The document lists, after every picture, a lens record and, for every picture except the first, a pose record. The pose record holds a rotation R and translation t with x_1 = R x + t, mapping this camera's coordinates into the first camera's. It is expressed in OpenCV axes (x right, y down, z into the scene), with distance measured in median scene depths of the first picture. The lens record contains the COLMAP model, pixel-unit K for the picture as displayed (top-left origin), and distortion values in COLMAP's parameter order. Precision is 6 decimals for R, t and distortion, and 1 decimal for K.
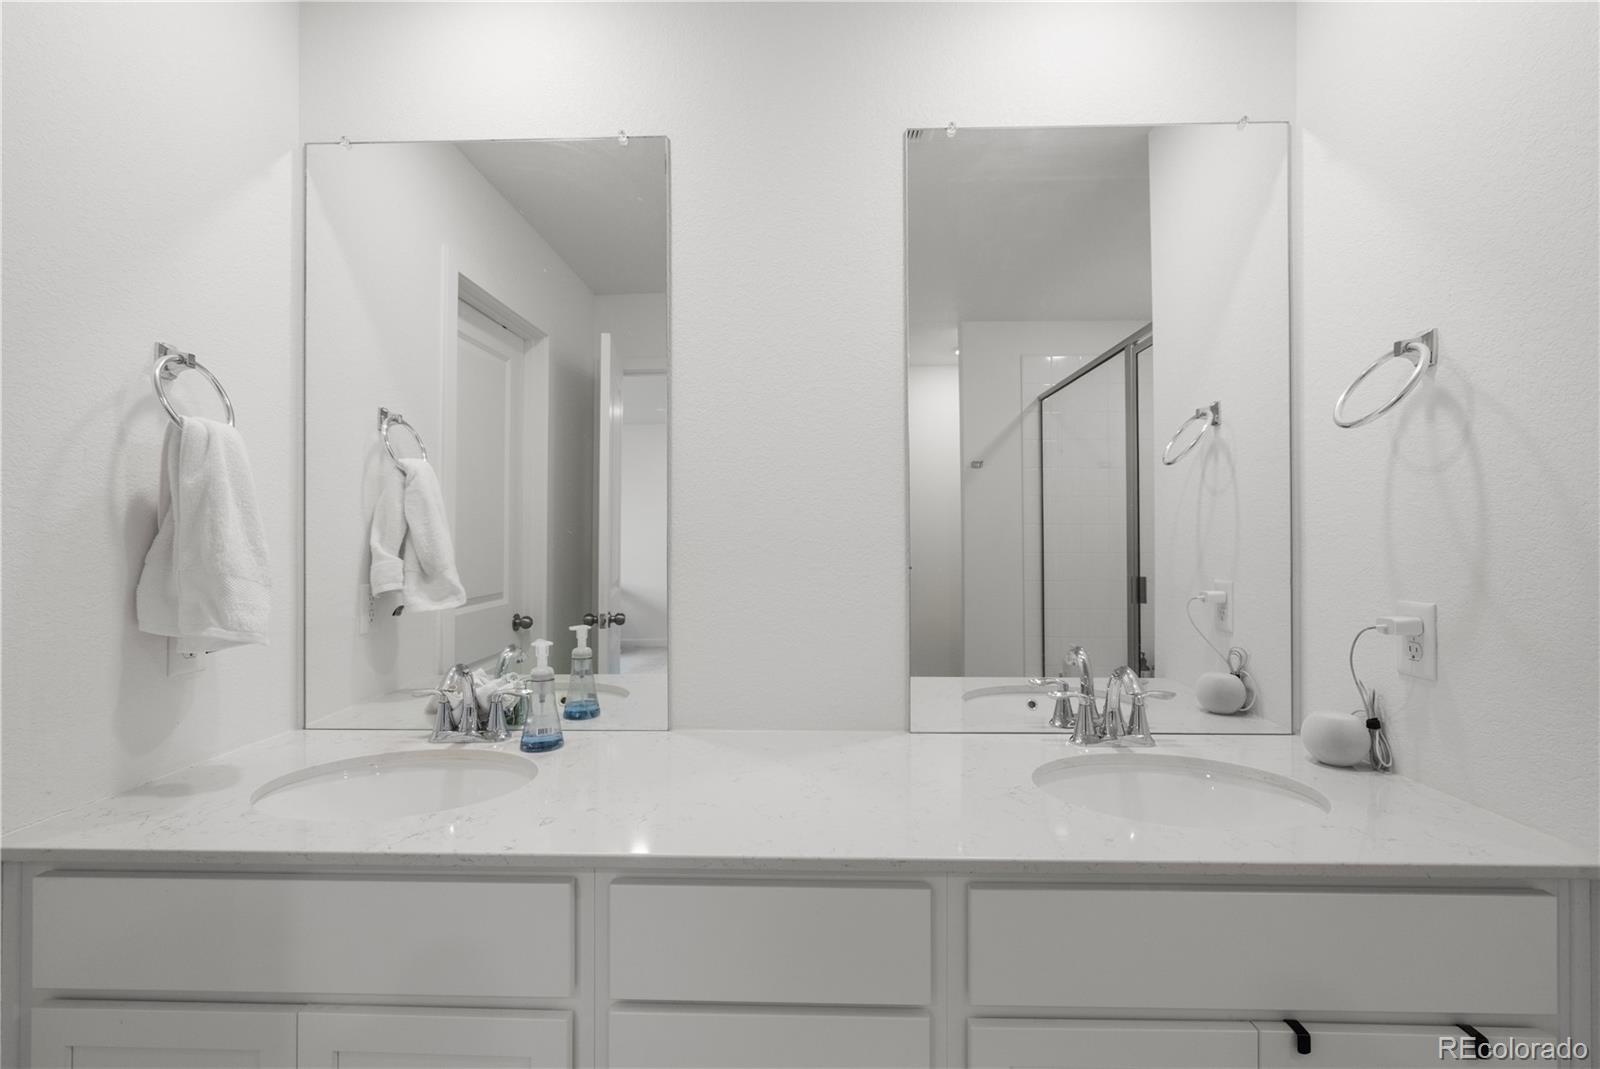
lens RADIAL K [[718.9, 0, 802.6], [0, 718.9, 534.4], [0, 0, 1]] dist [-0.004499, 0.001644]
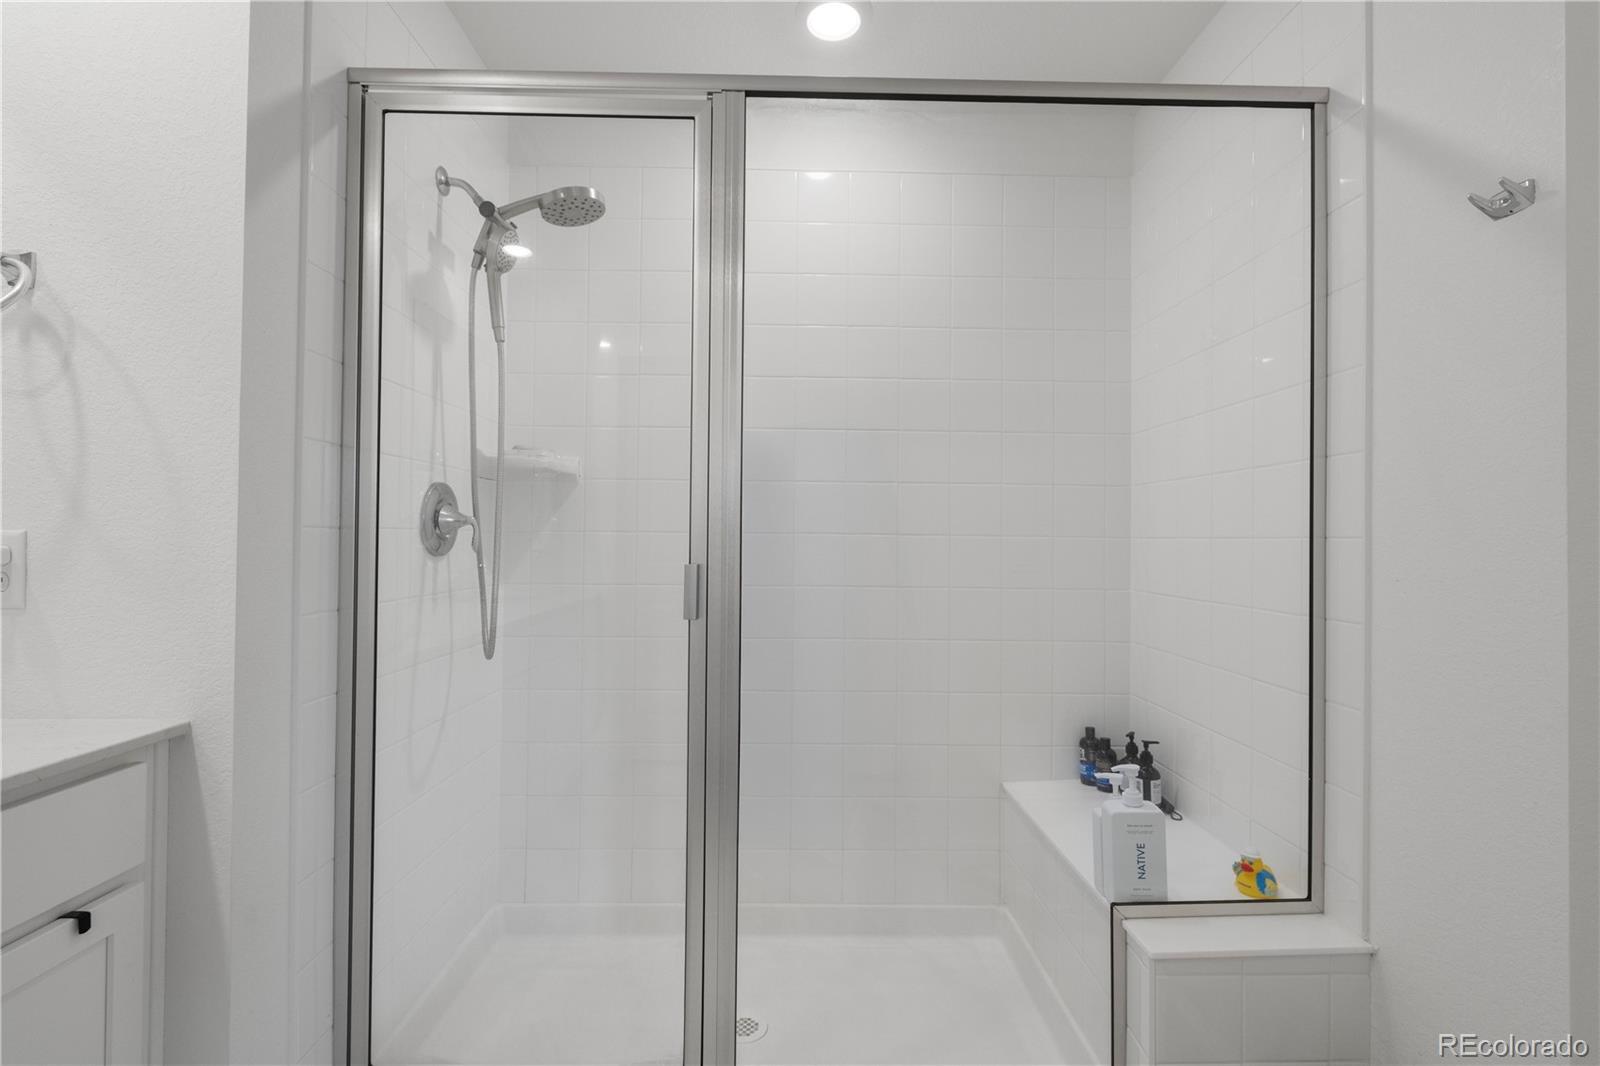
lens RADIAL K [[718.9, 0, 795.8], [0, 718.9, 530.9], [0, 0, 1]] dist [-0.004499, 0.001644]
pose [[-0.040020, 0.010885, 0.999140, -0.131587], [-0.013975, 0.999837, -0.011452, 0.085692], [-0.999101, -0.014421, -0.039861, -0.017023]]
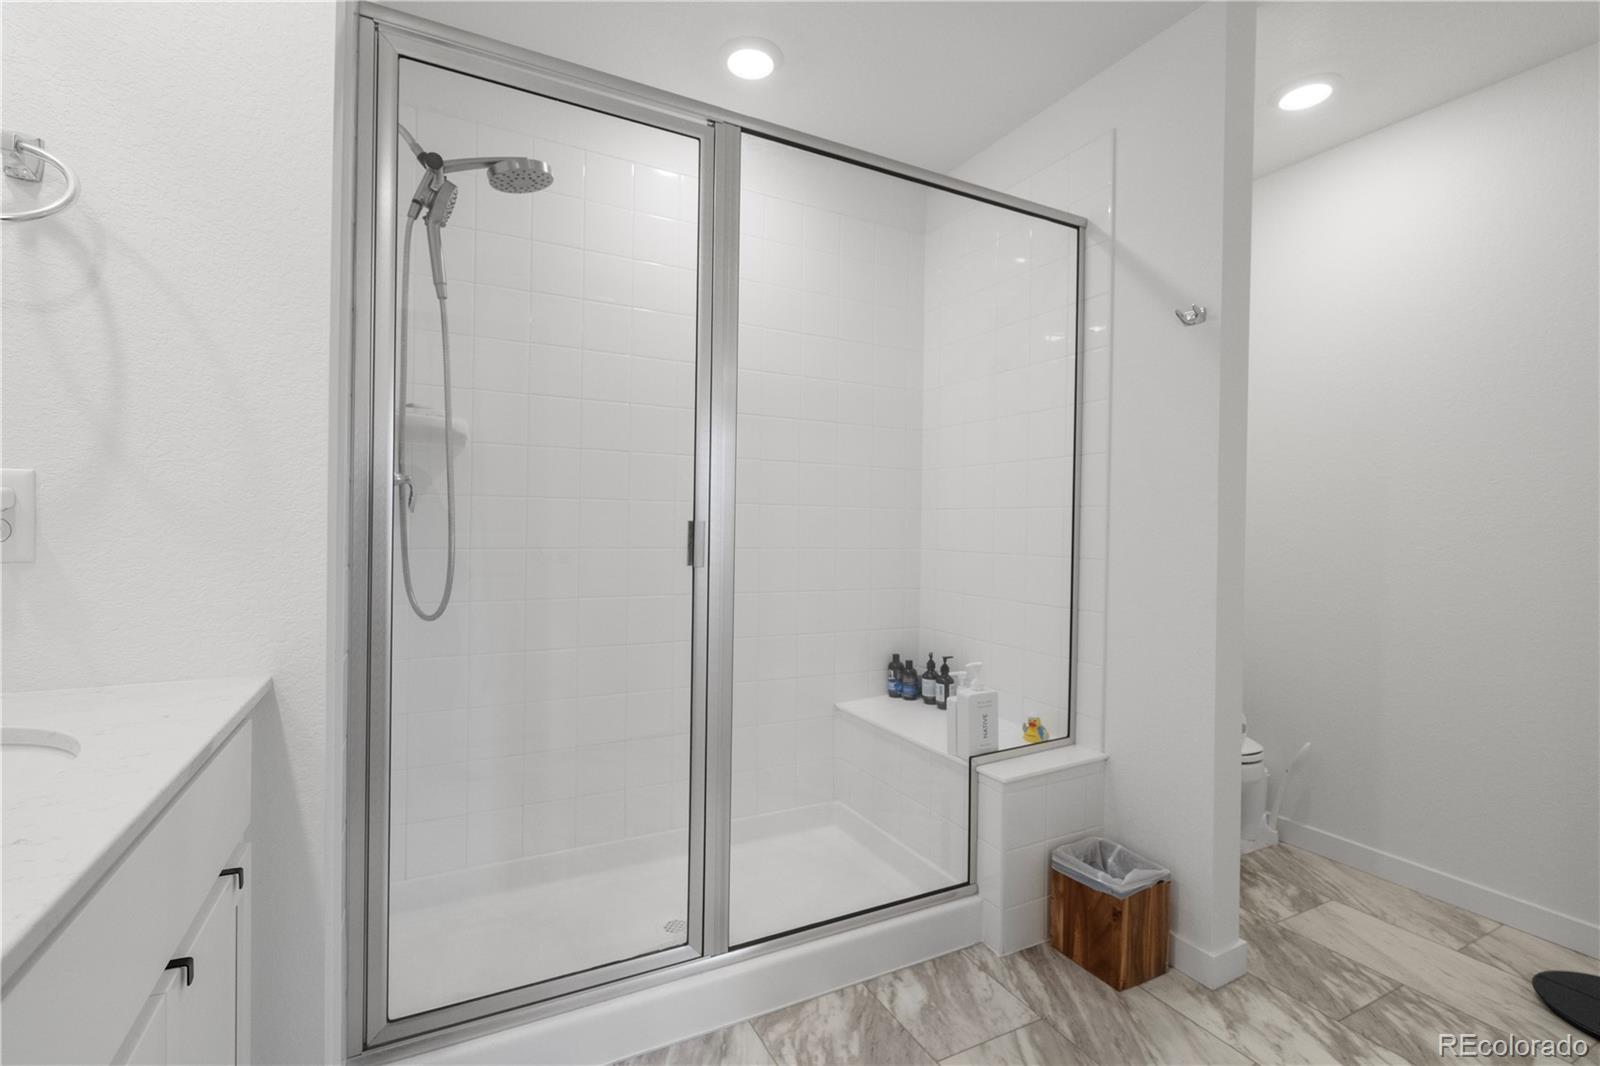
lens RADIAL K [[718.9, 0, 796.8], [0, 718.9, 530.2], [0, 0, 1]] dist [-0.004499, 0.001644]
pose [[-0.483661, -0.013150, 0.875156, -0.252145], [-0.018603, 0.999816, 0.004742, 0.133477], [-0.875057, -0.013987, -0.483817, 0.568673]]
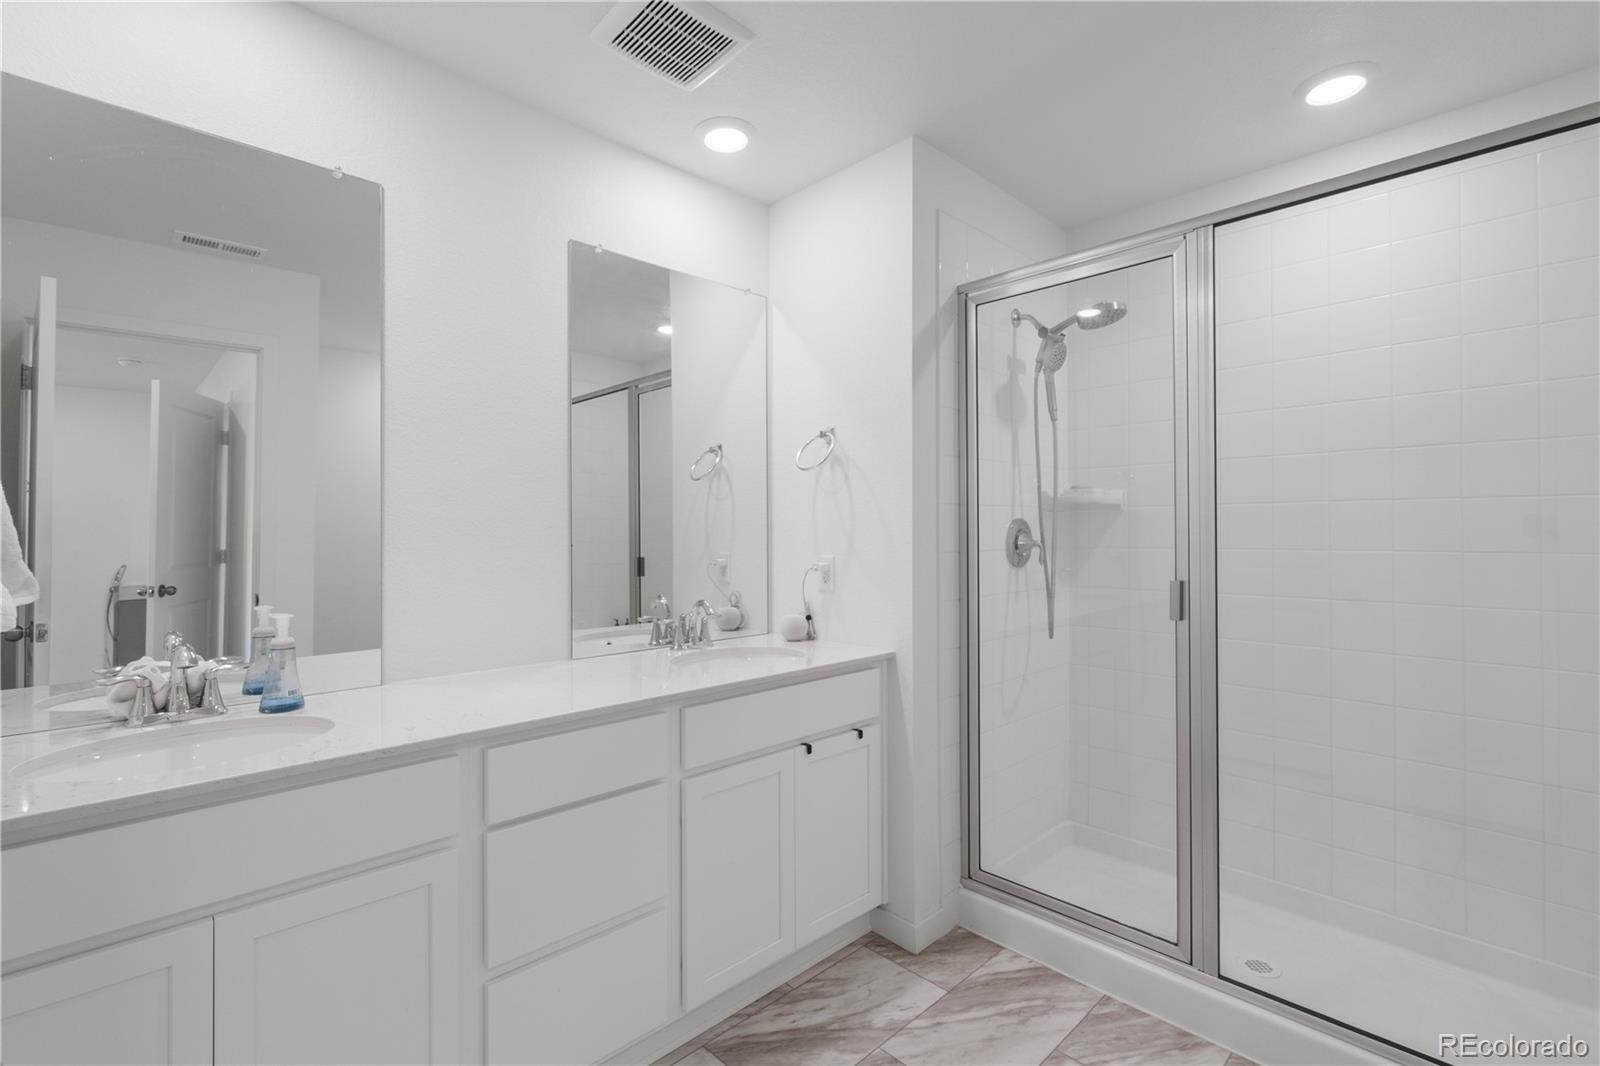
lens RADIAL K [[718.9, 0, 803.0], [0, 718.9, 529.3], [0, 0, 1]] dist [-0.004499, 0.001644]
pose [[0.693712, 0.002471, 0.720249, -0.662182], [0.000135, 0.999994, -0.003560, 0.023971], [-0.720253, 0.002567, 0.693707, -0.384564]]
